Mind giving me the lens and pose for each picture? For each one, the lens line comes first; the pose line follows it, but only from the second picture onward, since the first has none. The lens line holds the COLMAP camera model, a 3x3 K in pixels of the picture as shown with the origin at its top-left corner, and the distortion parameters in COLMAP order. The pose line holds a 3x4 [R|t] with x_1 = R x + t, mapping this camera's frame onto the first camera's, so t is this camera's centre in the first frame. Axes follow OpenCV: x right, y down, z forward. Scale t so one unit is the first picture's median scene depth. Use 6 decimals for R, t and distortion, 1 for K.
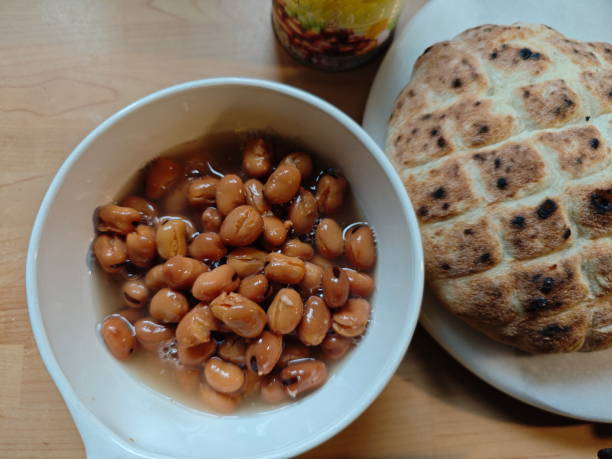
lens RADIAL K [[470.2, 0, 306.0], [0, 470.2, 229.5], [0, 0, 1]] dist [-0.031241, 0.009806]
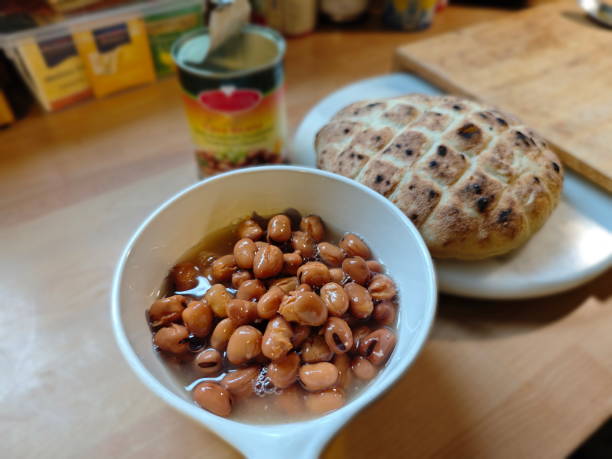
lens RADIAL K [[470.2, 0, 306.0], [0, 470.2, 229.5], [0, 0, 1]] dist [-0.031241, 0.009806]
pose [[0.853304, -0.398955, 0.335718, -0.454275], [0.518011, 0.722070, -0.458562, 0.581121], [-0.059466, 0.565198, 0.822809, -0.083435]]
